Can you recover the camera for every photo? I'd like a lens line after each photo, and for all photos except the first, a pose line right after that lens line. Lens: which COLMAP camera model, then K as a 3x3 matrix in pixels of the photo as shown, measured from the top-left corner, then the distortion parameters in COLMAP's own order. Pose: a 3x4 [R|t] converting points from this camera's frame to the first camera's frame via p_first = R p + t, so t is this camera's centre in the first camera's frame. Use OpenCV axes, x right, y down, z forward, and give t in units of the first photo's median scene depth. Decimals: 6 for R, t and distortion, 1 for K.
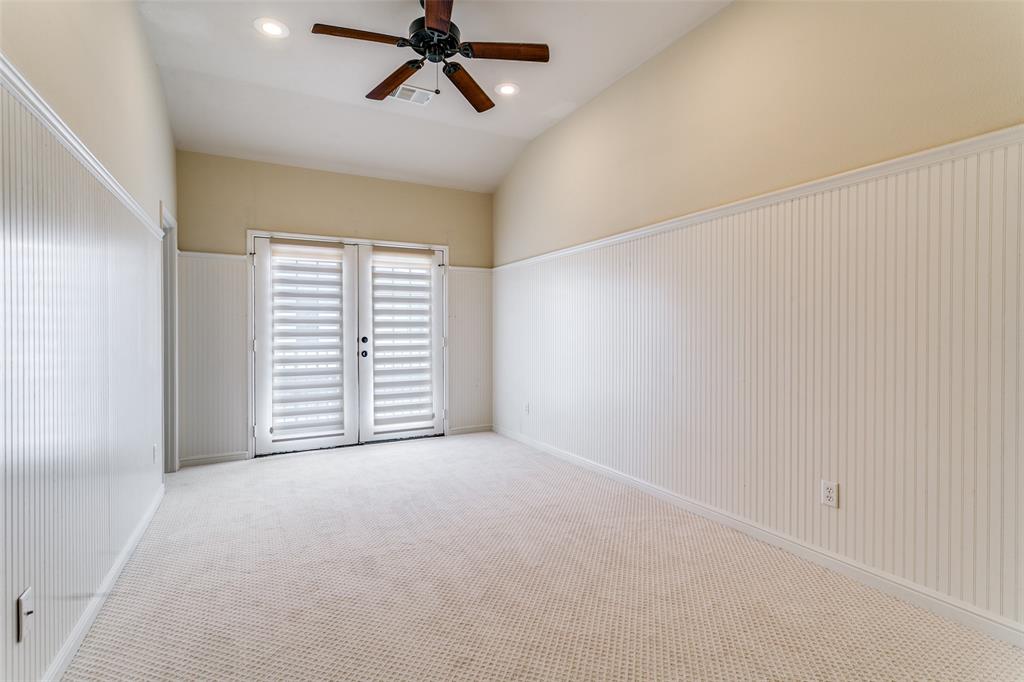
lens RADIAL K [[486.1, 0, 510.0], [0, 486.1, 340.0], [0, 0, 1]] dist [0.009740, 0.000784]
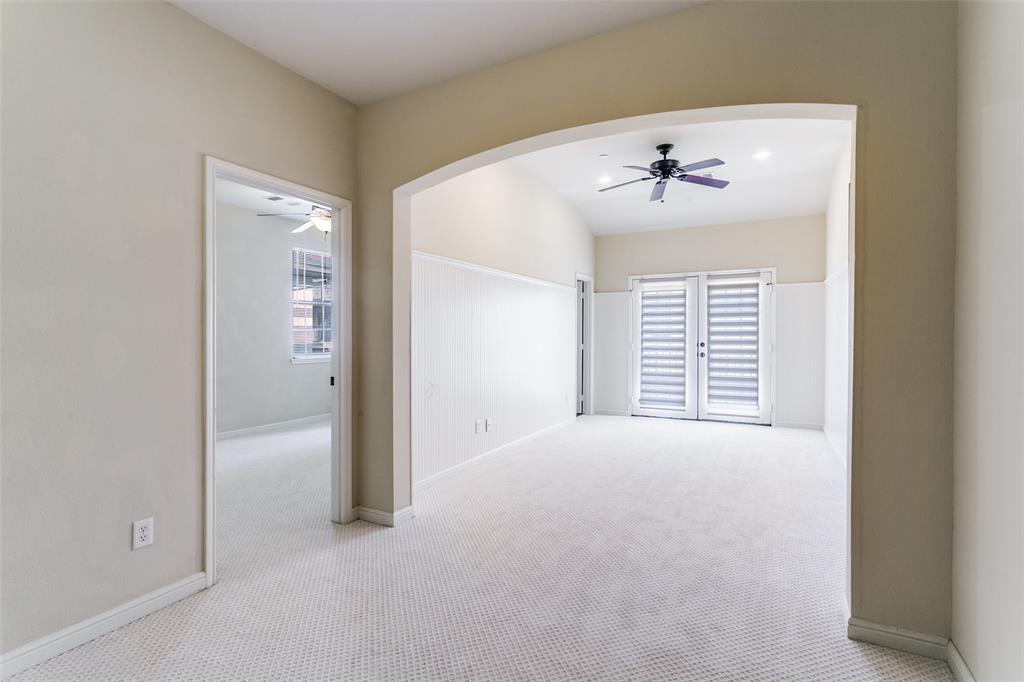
lens RADIAL K [[486.1, 0, 513.9], [0, 486.1, 337.9], [0, 0, 1]] dist [0.009740, 0.000784]
pose [[0.562278, 0.010684, -0.826879, 0.544386], [-0.014453, 0.999891, 0.003092, -0.015760], [0.826822, 0.010213, 0.562371, -0.215487]]
